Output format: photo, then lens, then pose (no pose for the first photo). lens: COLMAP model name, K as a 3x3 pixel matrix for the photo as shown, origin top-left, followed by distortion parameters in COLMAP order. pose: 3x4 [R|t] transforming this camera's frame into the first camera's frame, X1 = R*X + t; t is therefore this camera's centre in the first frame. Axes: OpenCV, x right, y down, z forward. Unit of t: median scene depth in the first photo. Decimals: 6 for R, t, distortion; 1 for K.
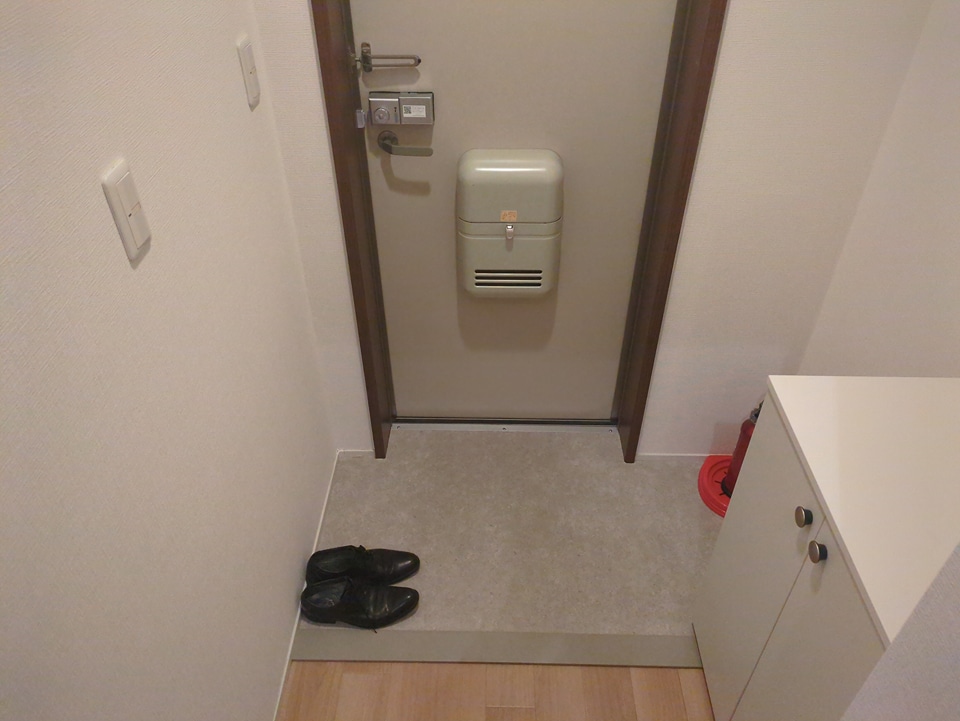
lens RADIAL K [[703.2, 0, 482.3], [0, 703.2, 363.1], [0, 0, 1]] dist [0.041974, -0.016493]
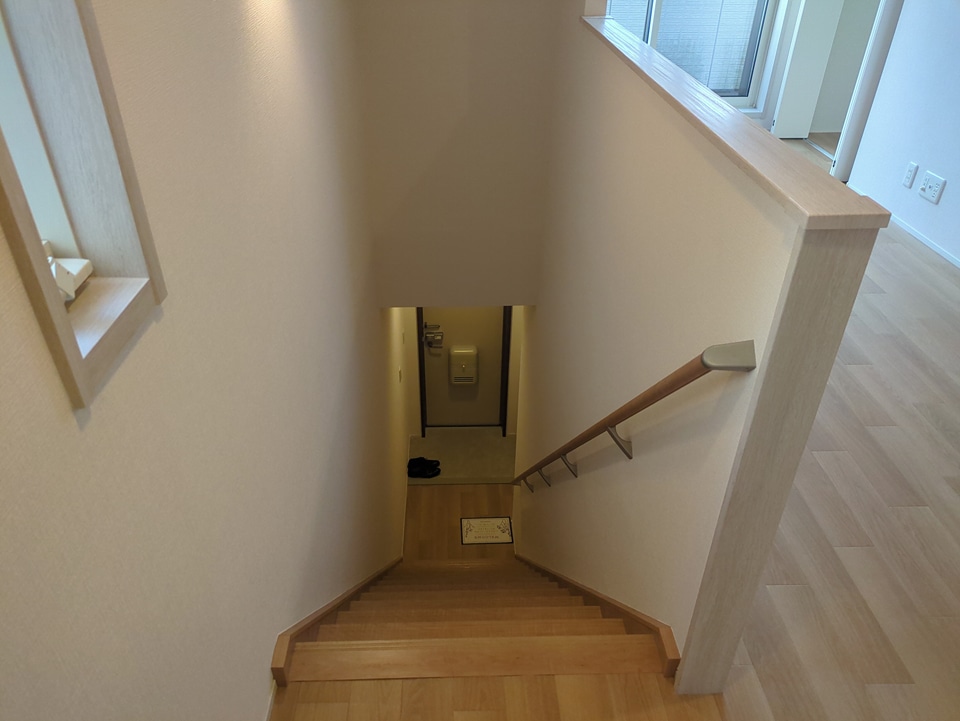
lens RADIAL K [[703.2, 0, 479.0], [0, 703.2, 363.9], [0, 0, 1]] dist [0.041974, -0.016493]
pose [[0.998242, -0.019947, 0.055812, -0.084166], [0.025917, 0.993773, -0.108363, 0.188787], [-0.053303, 0.109619, 0.992543, -2.586311]]
